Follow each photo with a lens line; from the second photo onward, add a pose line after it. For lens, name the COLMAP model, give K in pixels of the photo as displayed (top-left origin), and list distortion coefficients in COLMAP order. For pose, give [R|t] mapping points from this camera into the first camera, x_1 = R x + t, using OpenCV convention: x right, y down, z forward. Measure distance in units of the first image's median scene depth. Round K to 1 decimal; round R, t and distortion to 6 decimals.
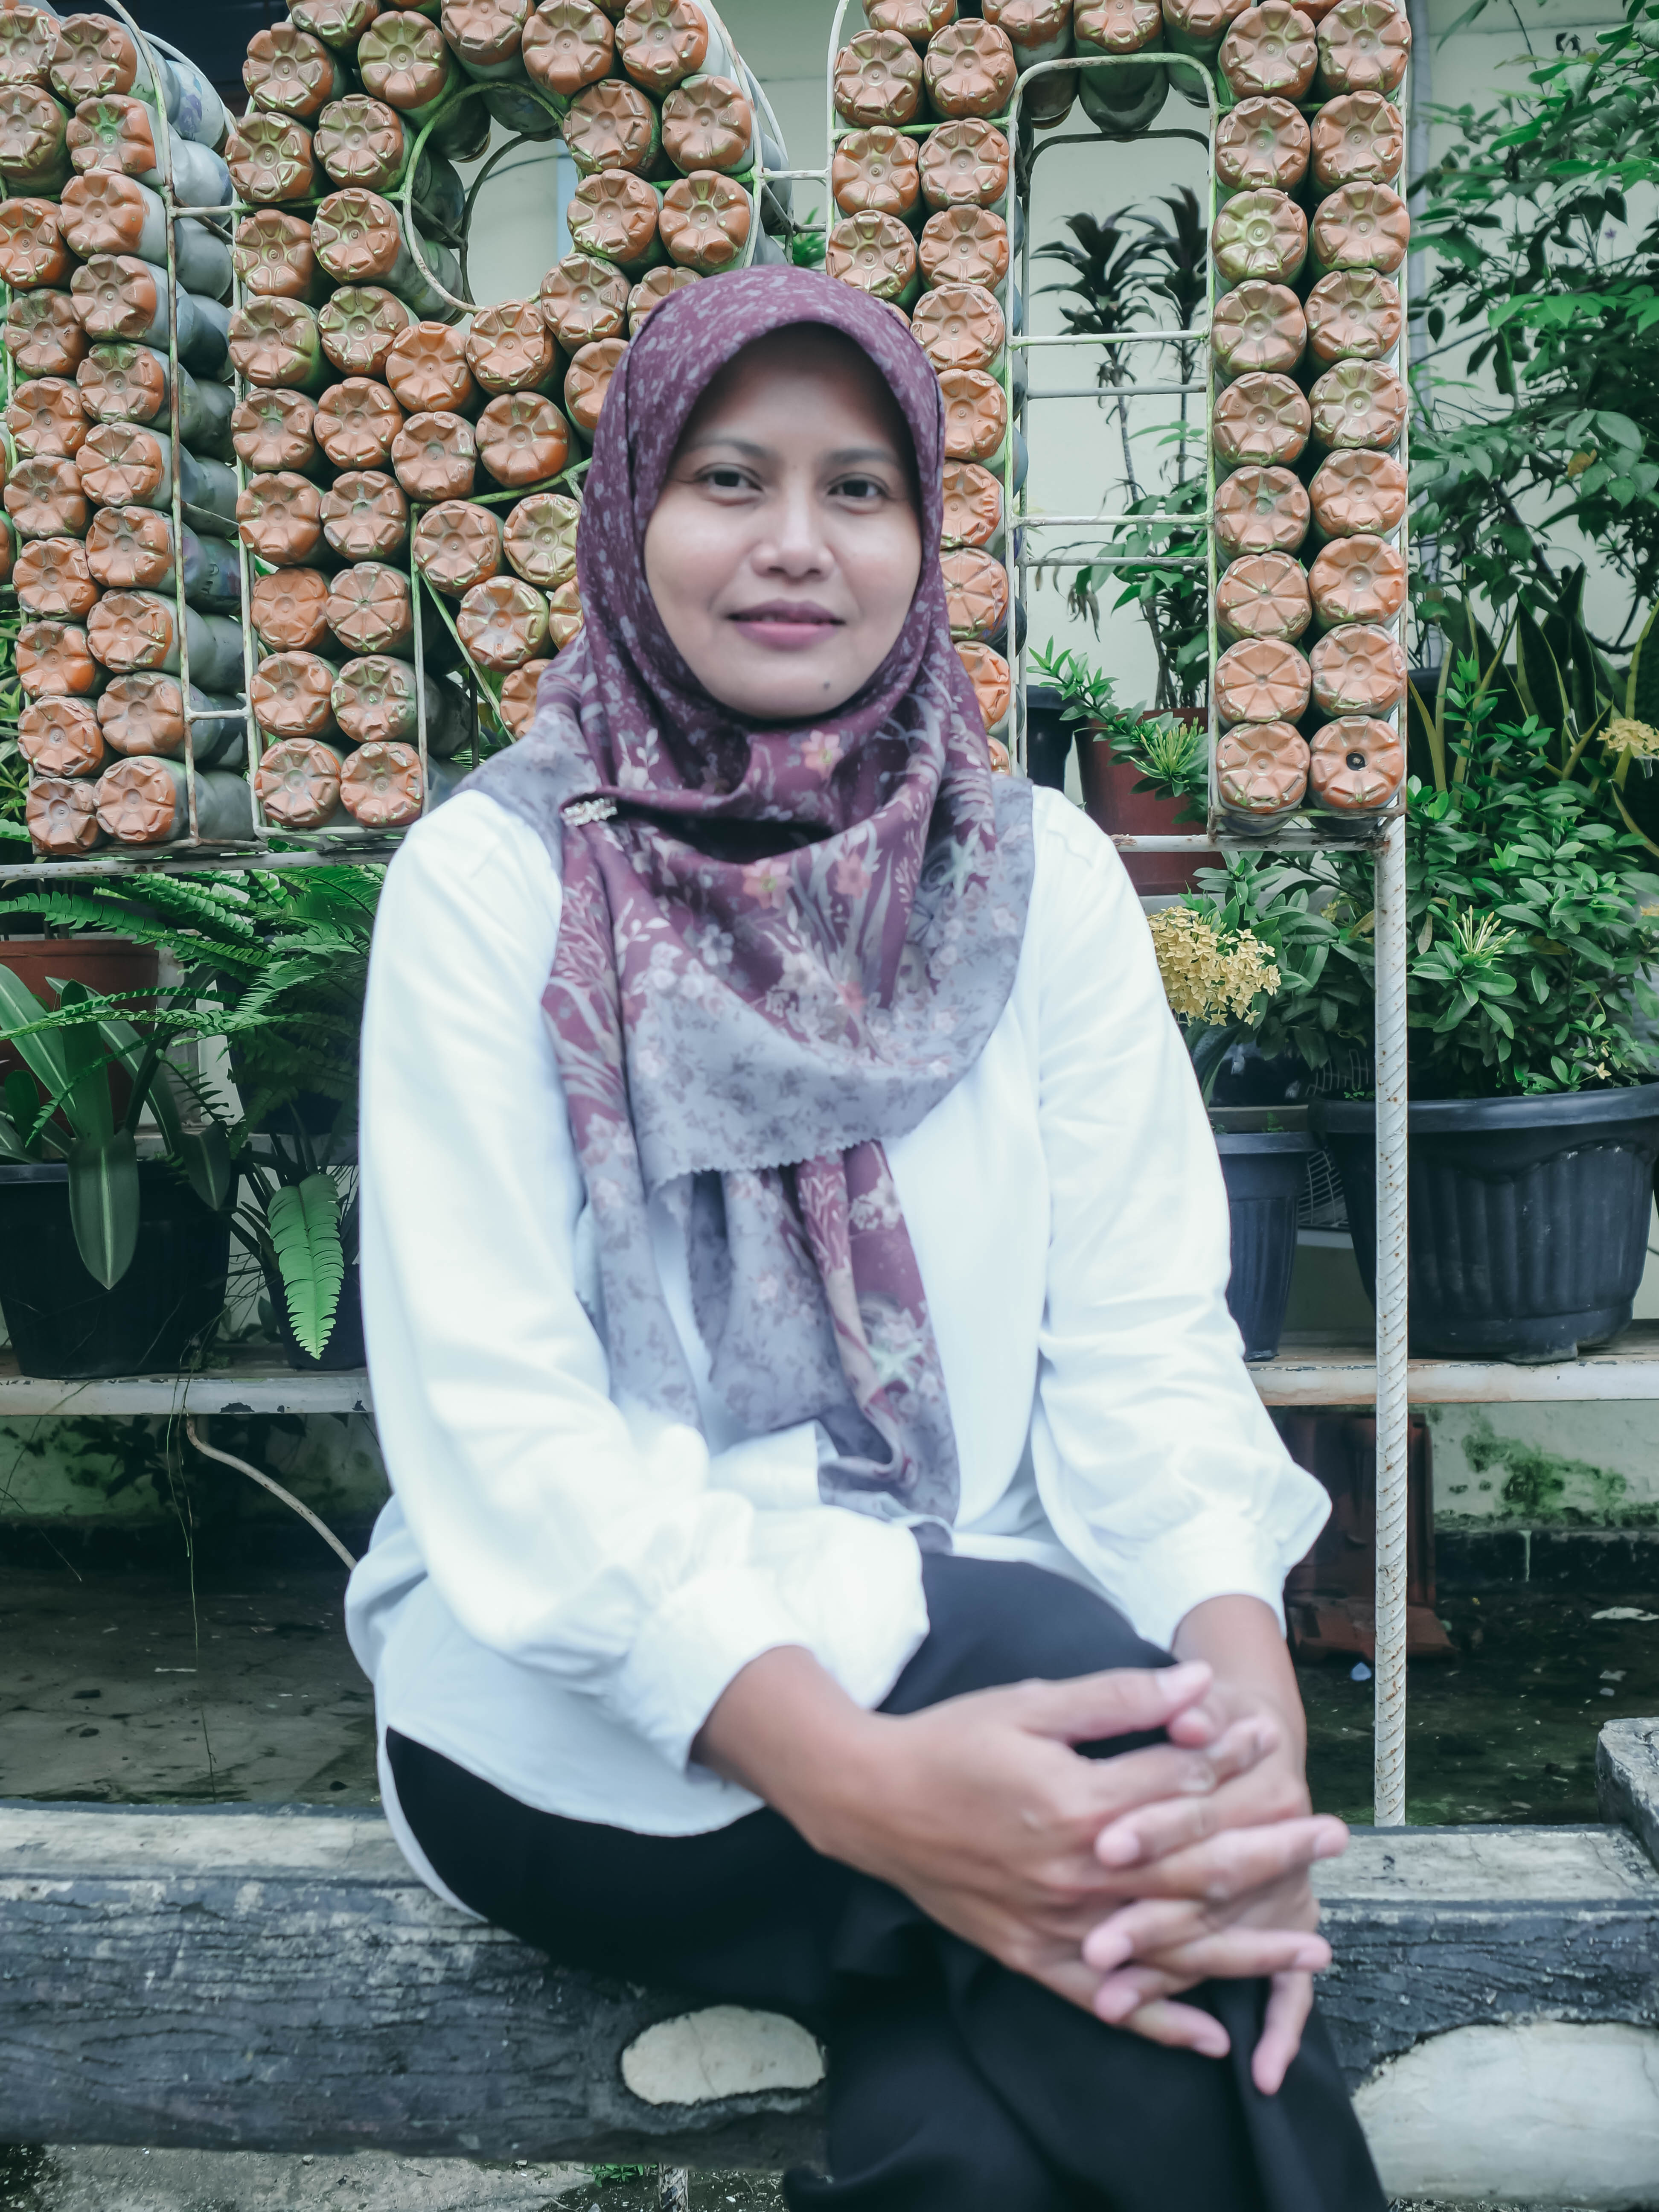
lens RADIAL K [[2207.1, 0, 825.1], [0, 2207.1, 1117.3], [0, 0, 1]] dist [-0.028914, 0.000000]
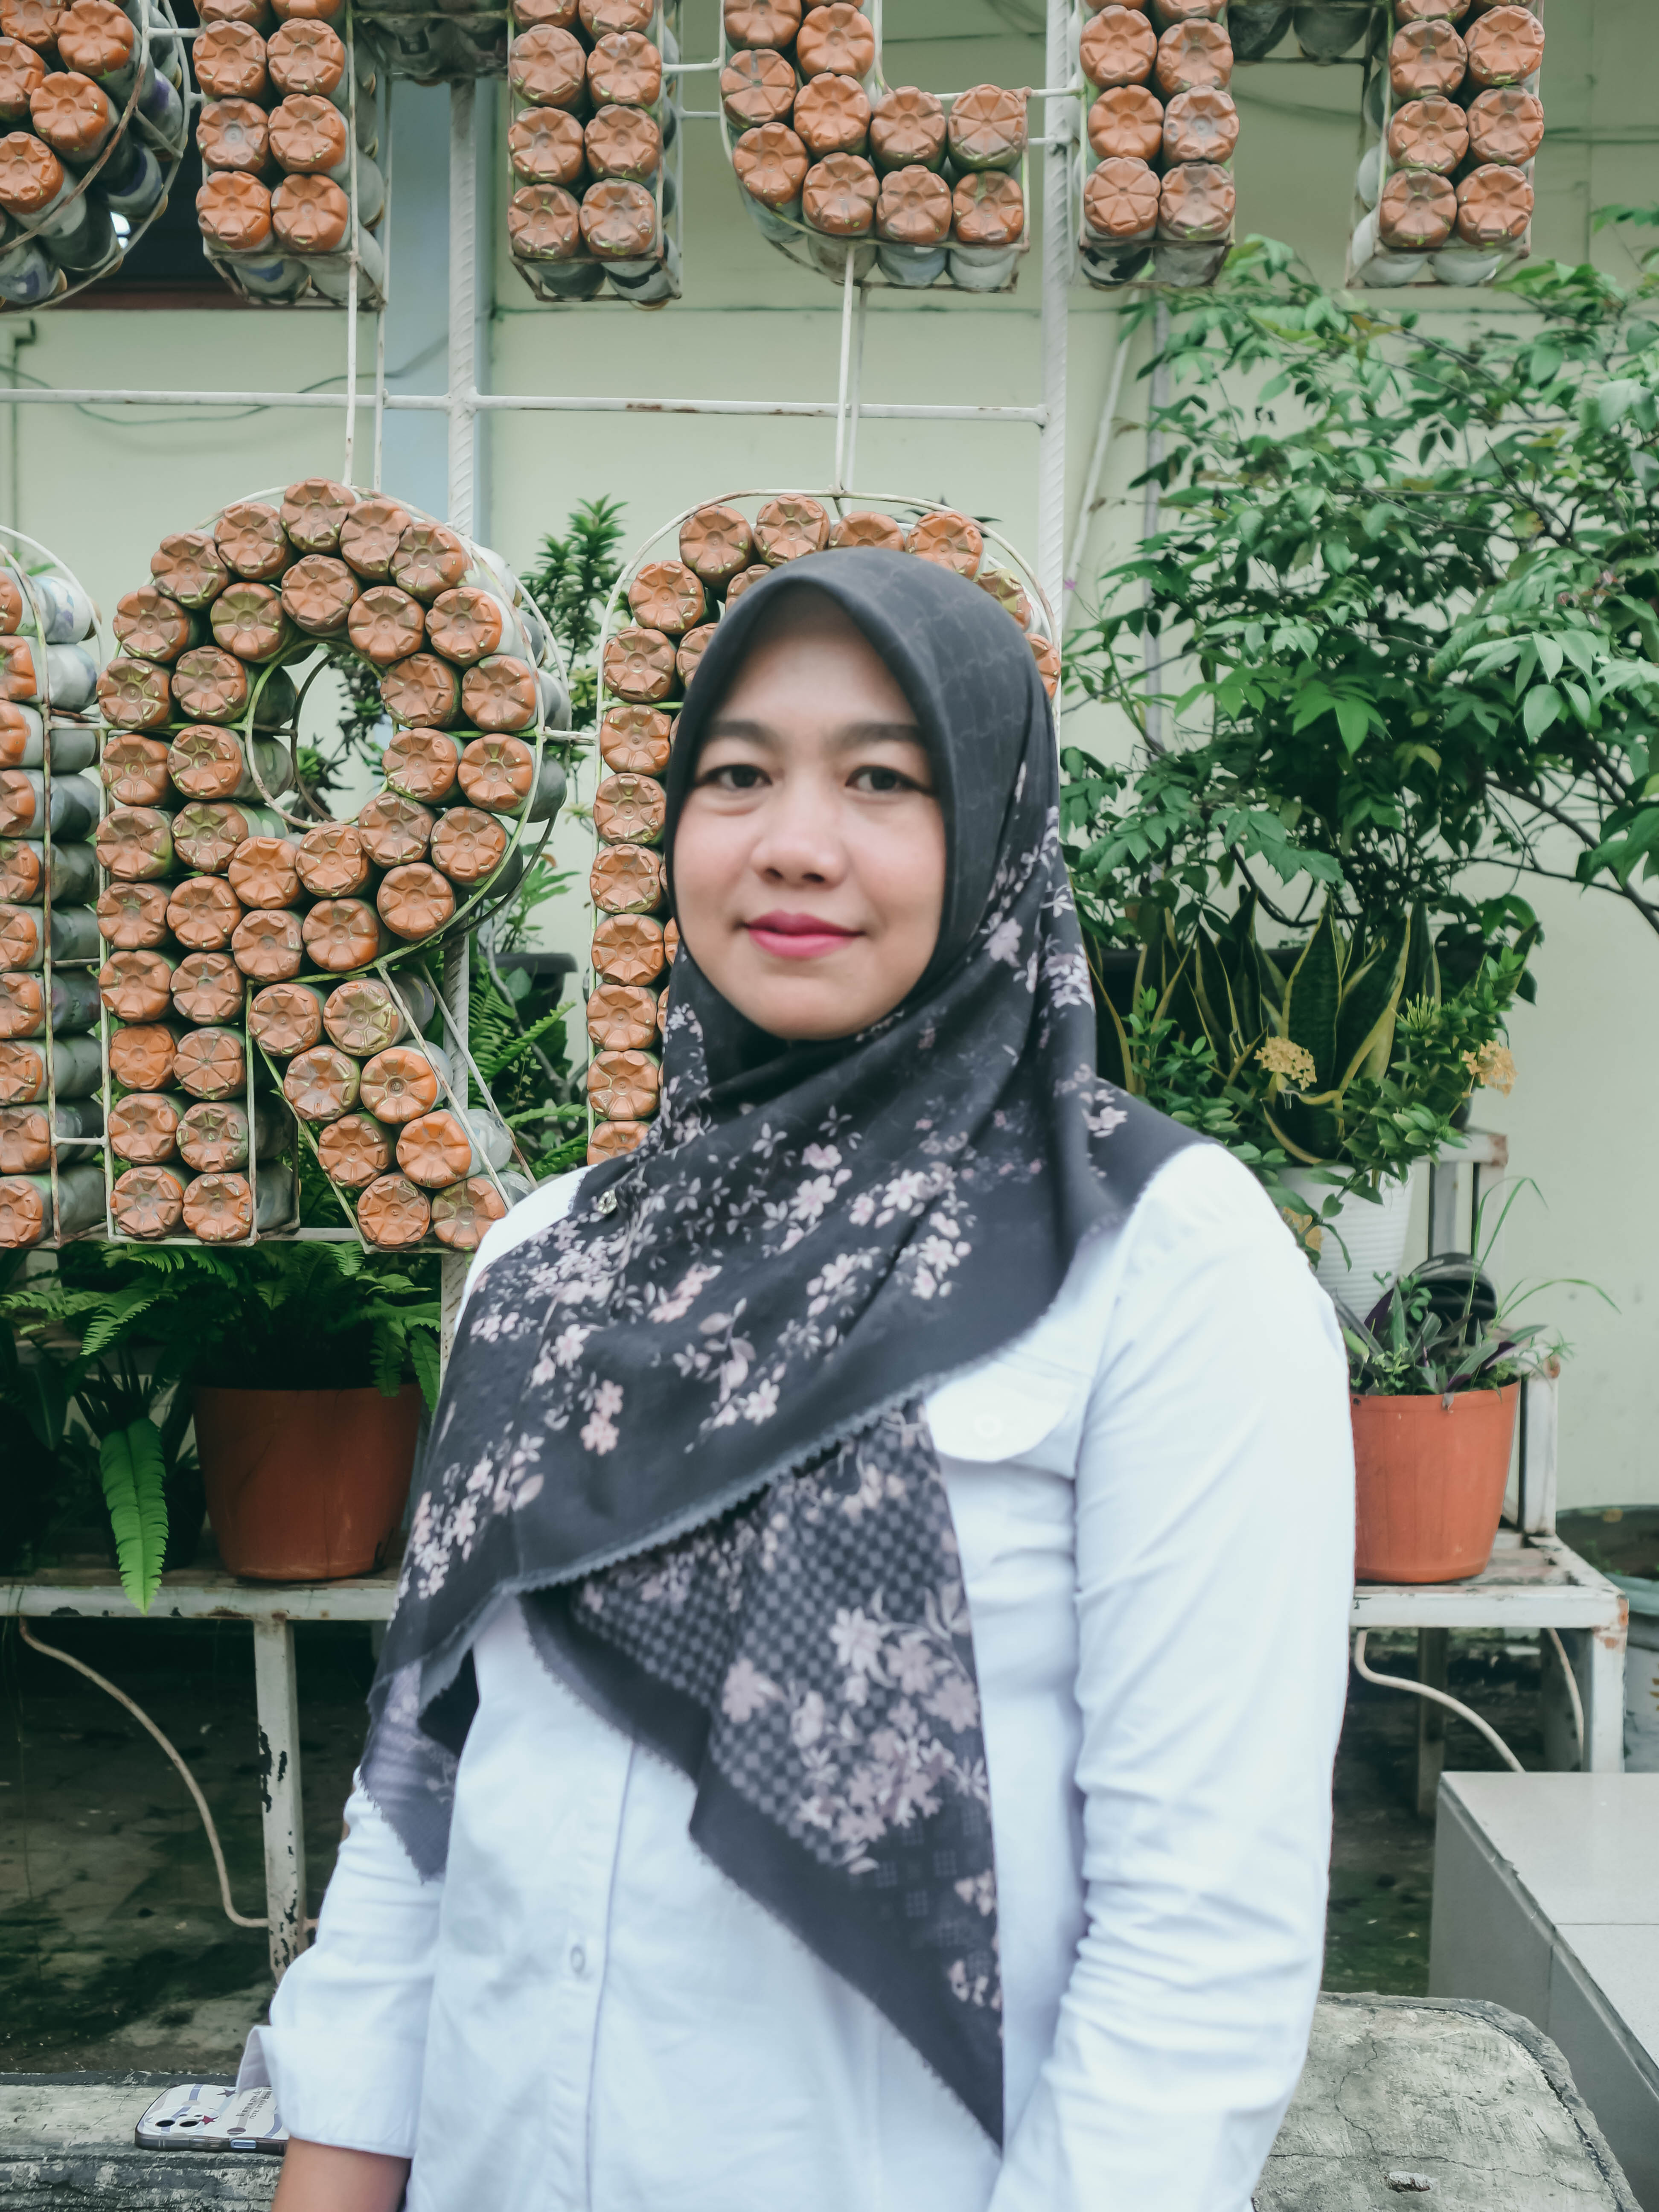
lens RADIAL K [[2207.1, 0, 829.2], [0, 2207.1, 1095.3], [0, 0, 1]] dist [-0.028914, 0.000000]
pose [[0.995460, 0.024491, 0.091974, 0.021523], [-0.025794, 0.999583, 0.013005, -0.241476], [-0.091617, -0.015318, 0.995677, -0.242906]]
